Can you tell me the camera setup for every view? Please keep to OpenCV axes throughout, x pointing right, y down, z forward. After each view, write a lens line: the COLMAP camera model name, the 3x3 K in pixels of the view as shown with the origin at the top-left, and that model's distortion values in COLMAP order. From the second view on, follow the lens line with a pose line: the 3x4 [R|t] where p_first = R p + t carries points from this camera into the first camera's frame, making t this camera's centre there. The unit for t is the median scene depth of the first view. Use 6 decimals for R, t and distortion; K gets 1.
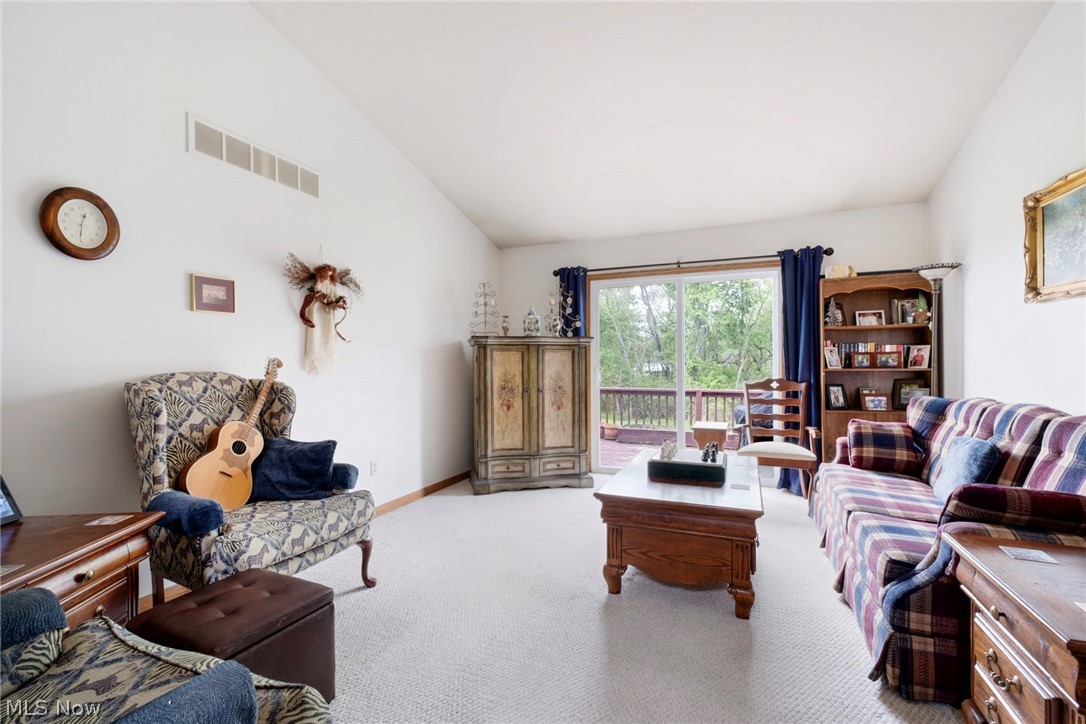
lens RADIAL K [[473.3, 0, 542.4], [0, 473.3, 360.4], [0, 0, 1]] dist [-0.002897, -0.000300]
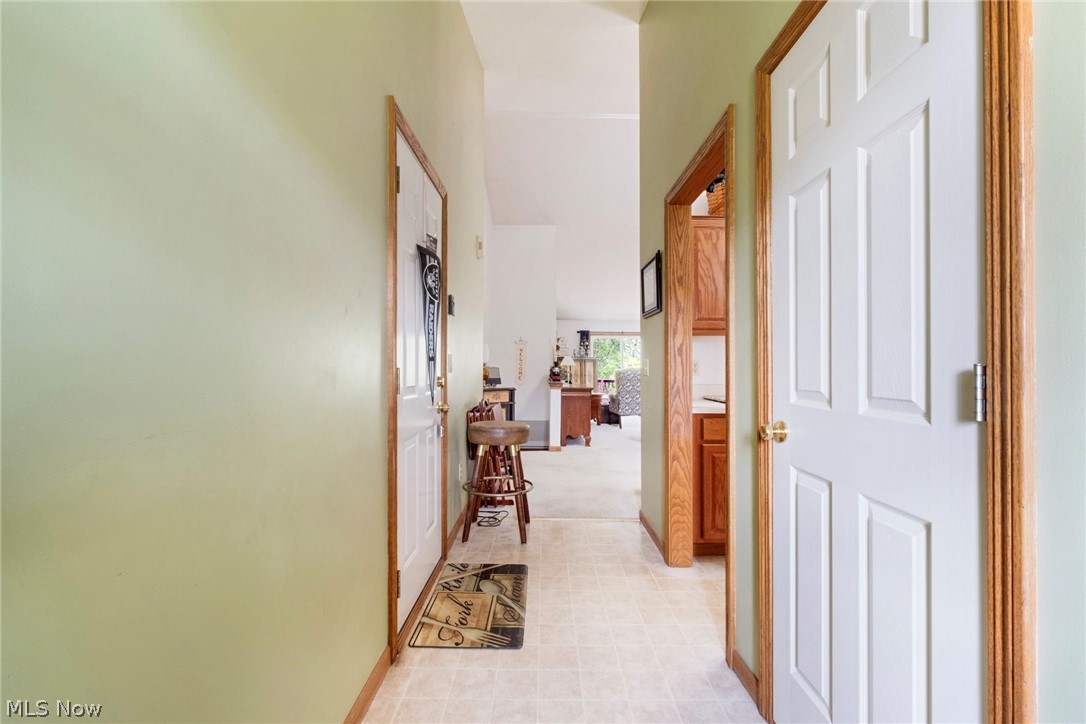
lens RADIAL K [[473.3, 0, 542.4], [0, 473.3, 360.4], [0, 0, 1]] dist [-0.002897, -0.000300]
pose [[0.916490, 0.014865, 0.399782, -1.613568], [-0.013368, 0.999889, -0.006533, -0.009870], [-0.399835, 0.000643, 0.916587, -1.785839]]
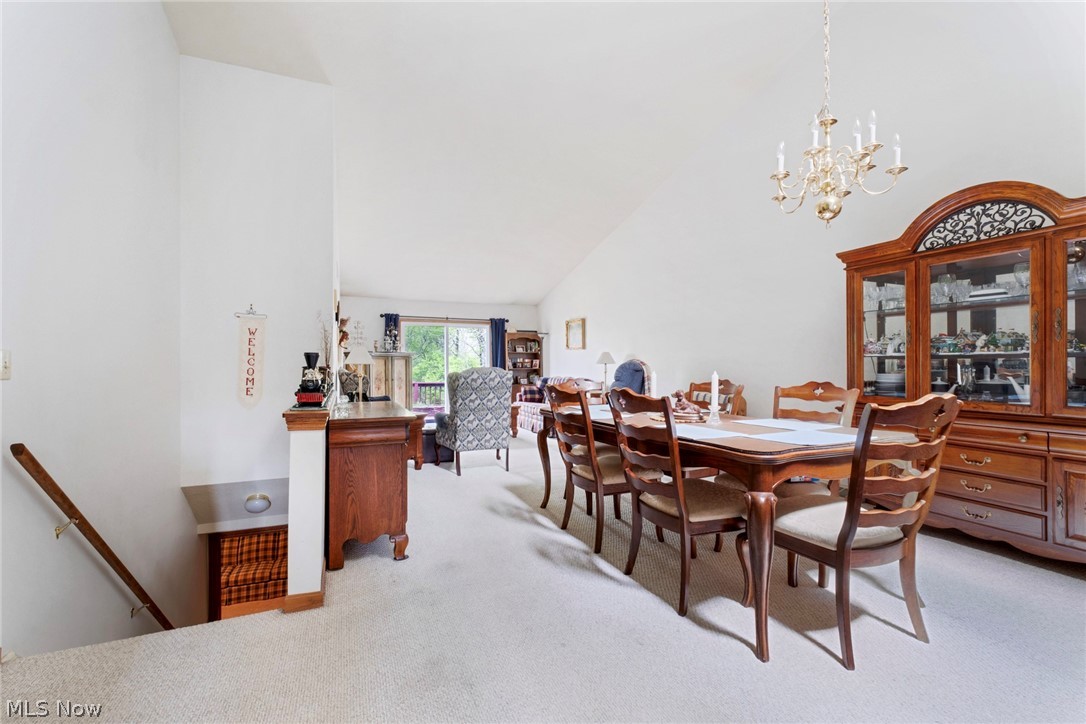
lens RADIAL K [[473.3, 0, 542.4], [0, 473.3, 360.4], [0, 0, 1]] dist [-0.002897, -0.000300]
pose [[0.691251, 0.010758, 0.722534, -1.127736], [-0.006105, 0.999940, -0.009047, -0.003477], [-0.722589, 0.001843, 0.691276, -0.901004]]
